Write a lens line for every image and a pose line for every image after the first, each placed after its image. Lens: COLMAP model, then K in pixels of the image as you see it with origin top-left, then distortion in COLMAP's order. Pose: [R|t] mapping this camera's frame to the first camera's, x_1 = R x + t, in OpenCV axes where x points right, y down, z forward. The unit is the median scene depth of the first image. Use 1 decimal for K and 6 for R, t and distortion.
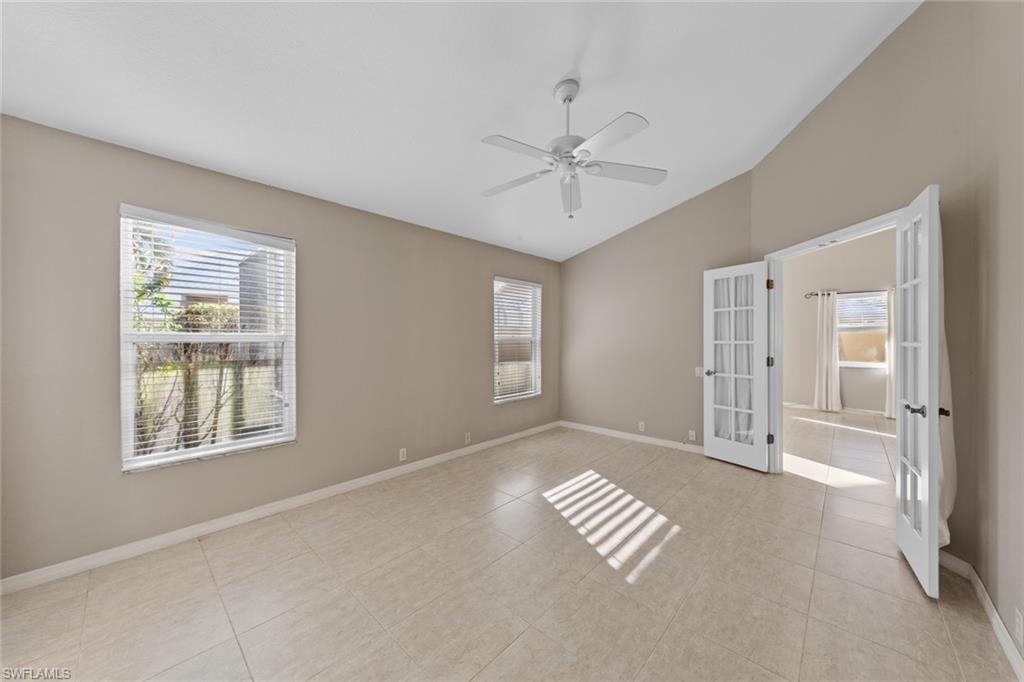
lens RADIAL K [[355.7, 0, 510.7], [0, 355.7, 340.9], [0, 0, 1]] dist [-0.001537, -0.000160]
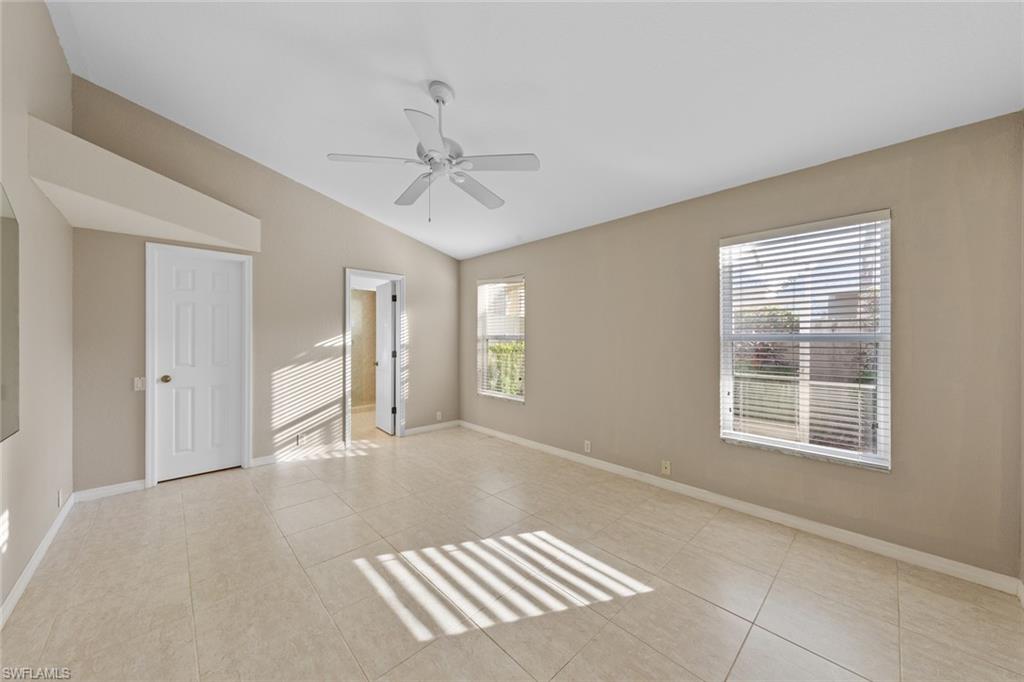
lens RADIAL K [[355.7, 0, 512.9], [0, 355.7, 336.9], [0, 0, 1]] dist [-0.001537, -0.000160]
pose [[-0.045822, -0.000142, -0.998950, 0.937894], [-0.008937, 0.999960, 0.000268, -0.004743], [0.998910, 0.008940, -0.045821, 1.015023]]
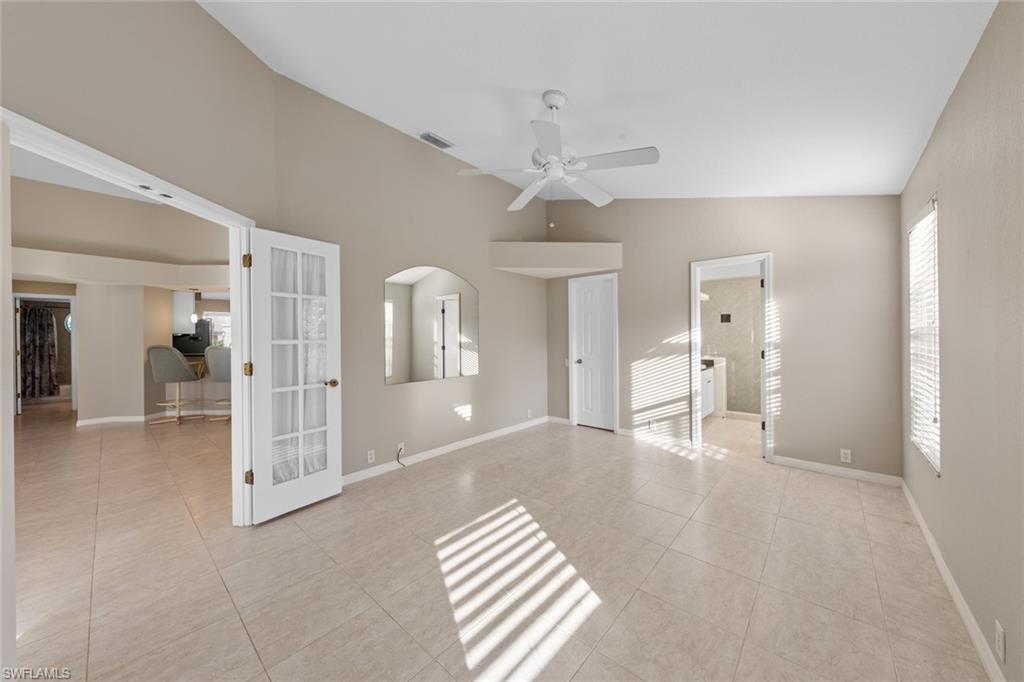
lens RADIAL K [[355.7, 0, 518.4], [0, 355.7, 331.5], [0, 0, 1]] dist [-0.001537, -0.000160]
pose [[-0.998758, 0.011419, -0.048494, 0.258428], [0.011677, 0.999919, -0.005029, -0.007782], [0.048433, -0.005589, -0.998811, 1.658800]]
